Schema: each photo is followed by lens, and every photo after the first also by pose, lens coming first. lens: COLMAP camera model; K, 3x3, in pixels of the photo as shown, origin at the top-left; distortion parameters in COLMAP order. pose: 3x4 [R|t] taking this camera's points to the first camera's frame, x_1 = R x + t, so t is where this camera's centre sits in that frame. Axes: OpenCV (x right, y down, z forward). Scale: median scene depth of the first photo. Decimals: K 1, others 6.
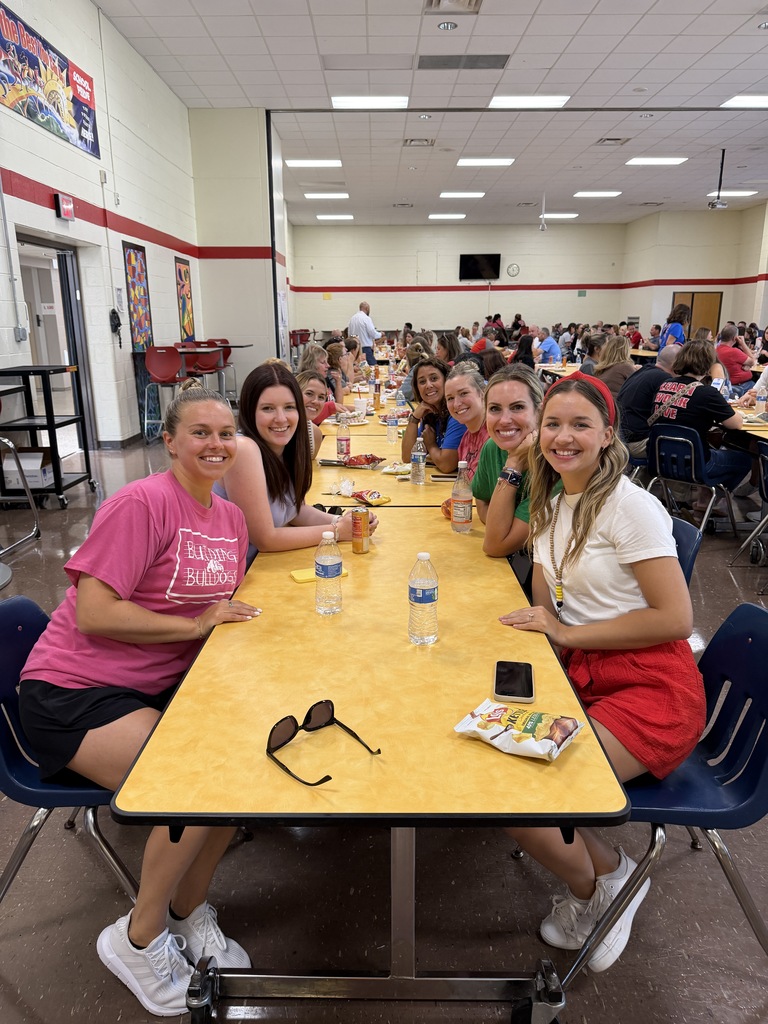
lens RADIAL K [[719.8, 0, 363.4], [0, 719.8, 516.3], [0, 0, 1]] dist [0.063803, -0.080130]
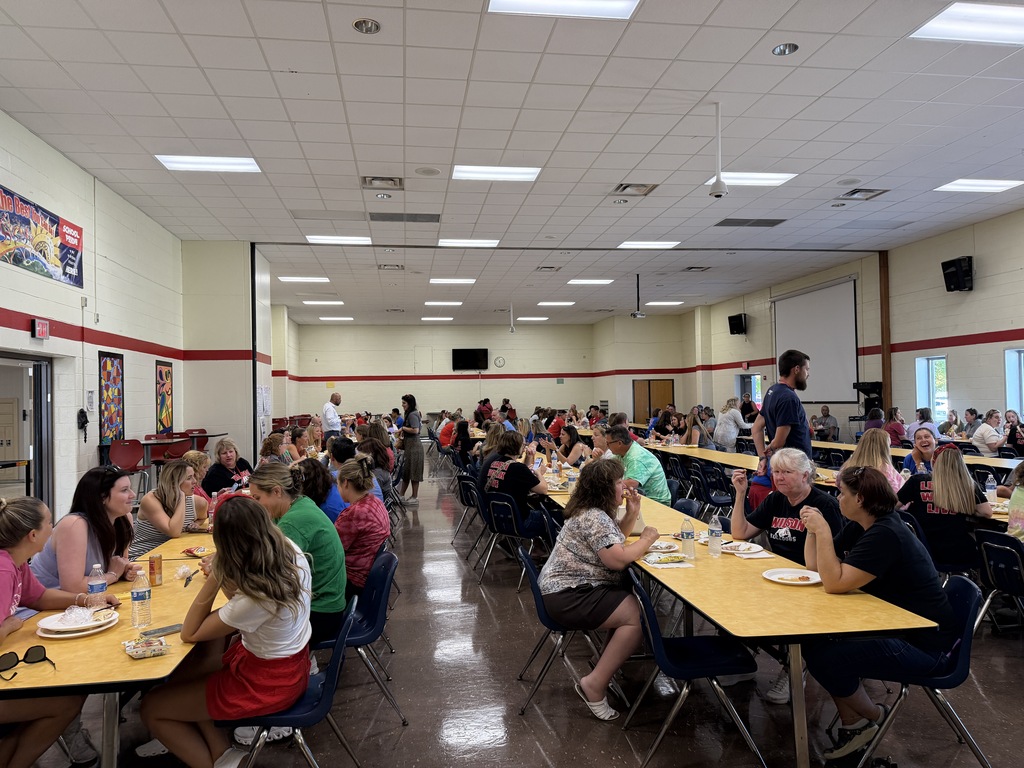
lens RADIAL K [[714.2, 0, 512.0], [0, 714.2, 384.0], [0, 0, 1]] dist [0.054023, -0.100274]
pose [[0.986290, -0.011843, 0.164597, 0.118174], [0.058287, 0.958134, -0.280325, 0.026891], [-0.154386, 0.286075, 0.945688, -0.152982]]
